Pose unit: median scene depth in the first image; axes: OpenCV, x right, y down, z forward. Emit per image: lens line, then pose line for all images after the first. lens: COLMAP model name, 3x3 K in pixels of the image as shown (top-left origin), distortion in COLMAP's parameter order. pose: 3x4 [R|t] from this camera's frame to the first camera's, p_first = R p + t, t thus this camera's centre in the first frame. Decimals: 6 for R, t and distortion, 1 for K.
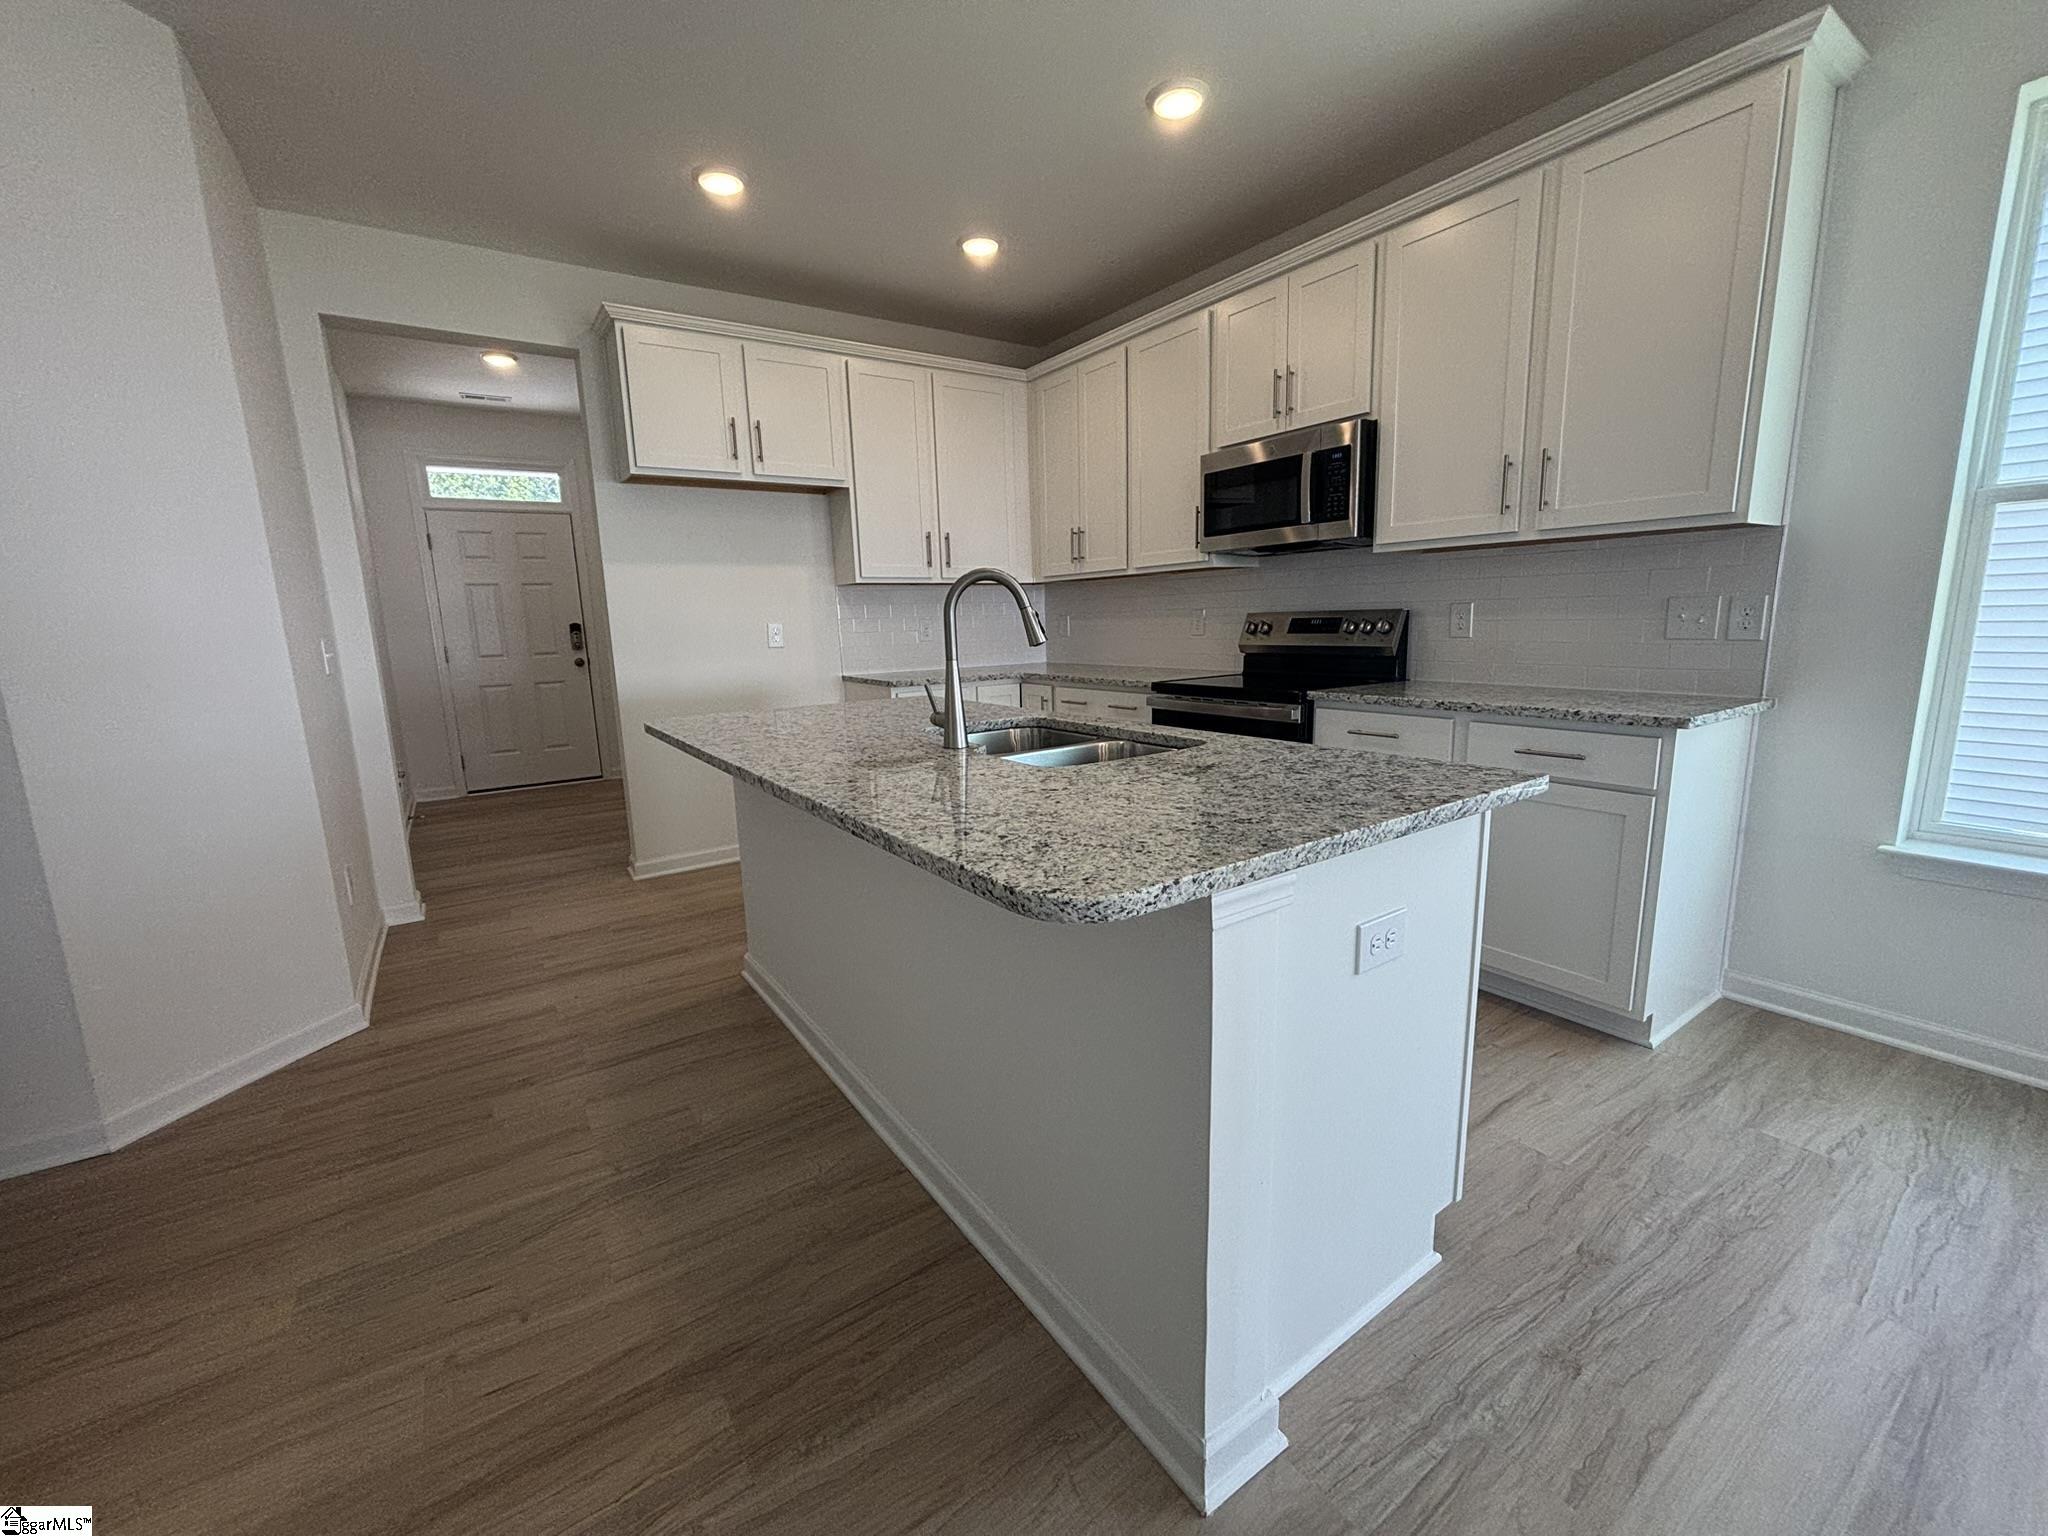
lens RADIAL K [[834.9, 0, 1024.0], [0, 834.9, 768.0], [0, 0, 1]] dist [-0.024540, -0.000213]
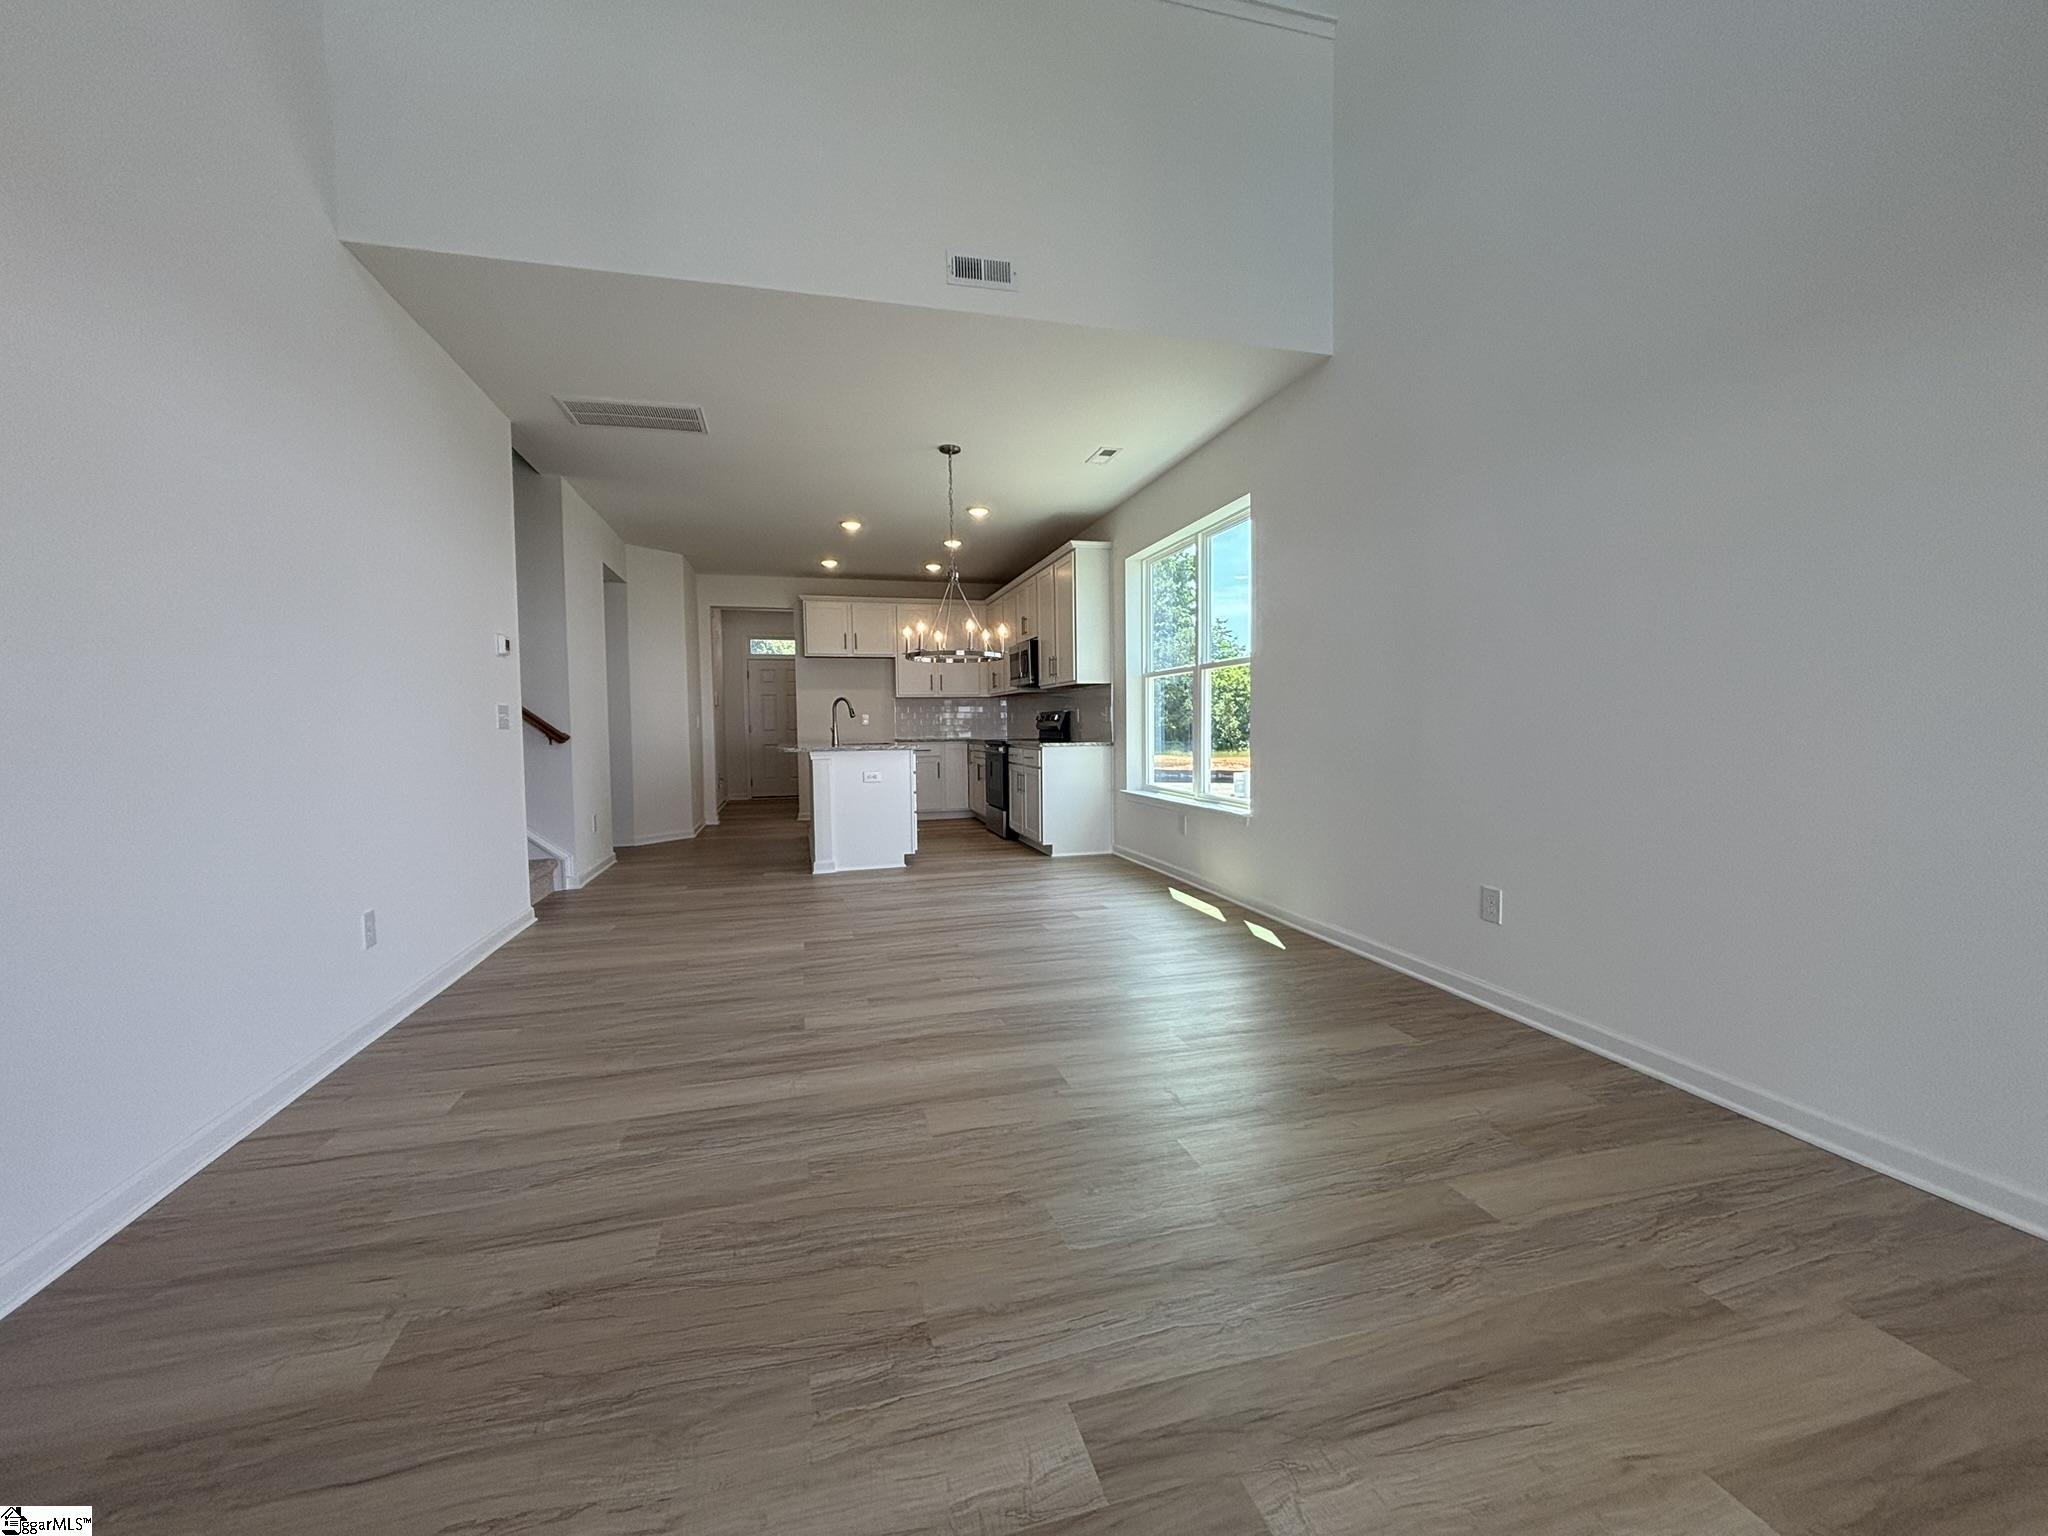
lens RADIAL K [[834.9, 0, 1024.0], [0, 834.9, 768.0], [0, 0, 1]] dist [-0.024540, -0.000213]
pose [[0.946526, 0.036935, -0.320507, 0.982225], [-0.078069, 0.990123, -0.116453, 0.233203], [0.313040, 0.135248, 0.940061, -1.146404]]
